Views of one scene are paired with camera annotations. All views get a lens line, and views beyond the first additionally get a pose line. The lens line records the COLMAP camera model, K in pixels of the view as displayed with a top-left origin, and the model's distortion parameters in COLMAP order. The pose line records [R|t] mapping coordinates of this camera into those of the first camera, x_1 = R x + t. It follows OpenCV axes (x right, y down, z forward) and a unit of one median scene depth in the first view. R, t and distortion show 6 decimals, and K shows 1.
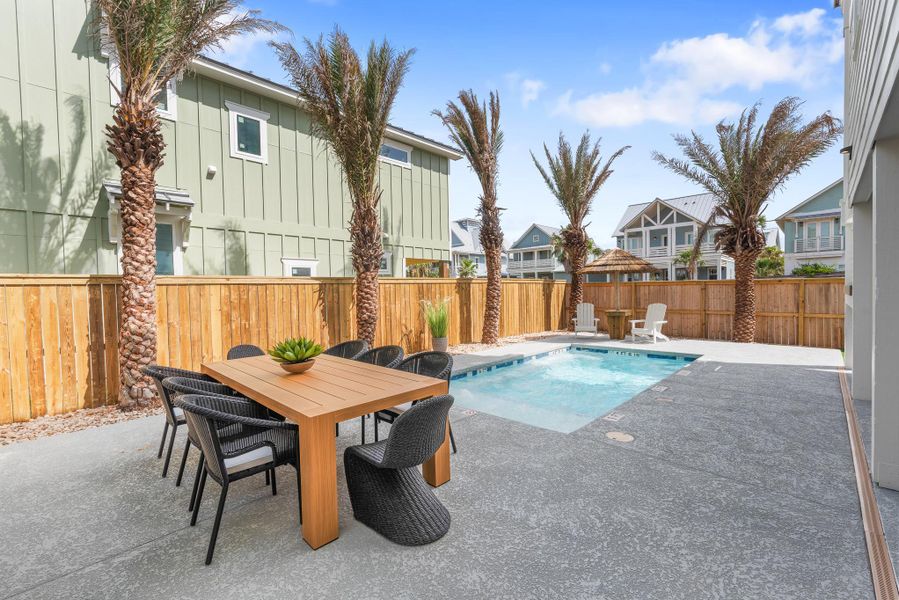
lens RADIAL K [[389.9, 0, 448.5], [0, 389.9, 305.8], [0, 0, 1]] dist [0.001326, 0.000227]
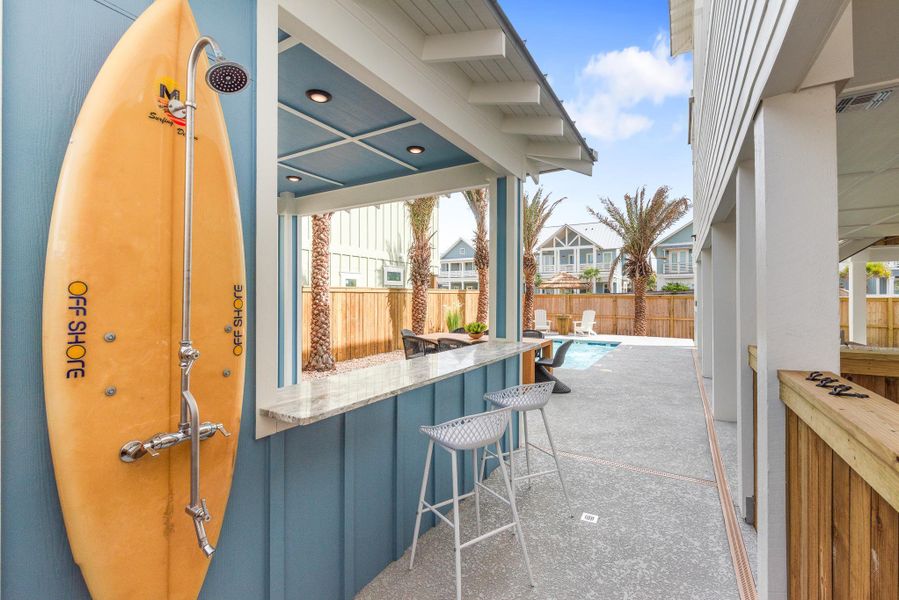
lens RADIAL K [[395.4, 0, 449.5], [0, 395.4, 300.0], [0, 0, 1]] dist [-0.000678, 0.000018]
pose [[0.972537, 0.018522, 0.232012, -0.453034], [-0.010896, 0.999359, -0.034111, 0.017287], [-0.232495, 0.030646, 0.972115, -0.459388]]
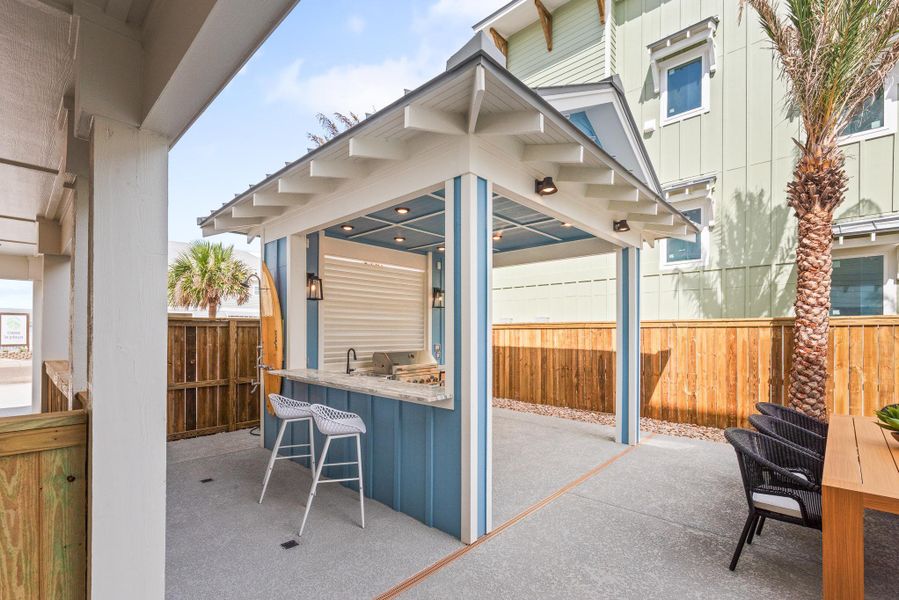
lens RADIAL K [[409.4, 0, 448.9], [0, 409.4, 328.9], [0, 0, 1]] dist [0.000658, 0.000174]
pose [[0.010591, 0.015846, -0.999818, 0.189702], [-0.032871, 0.999340, 0.015491, -0.023190], [0.999403, 0.032701, 0.011105, 0.024364]]
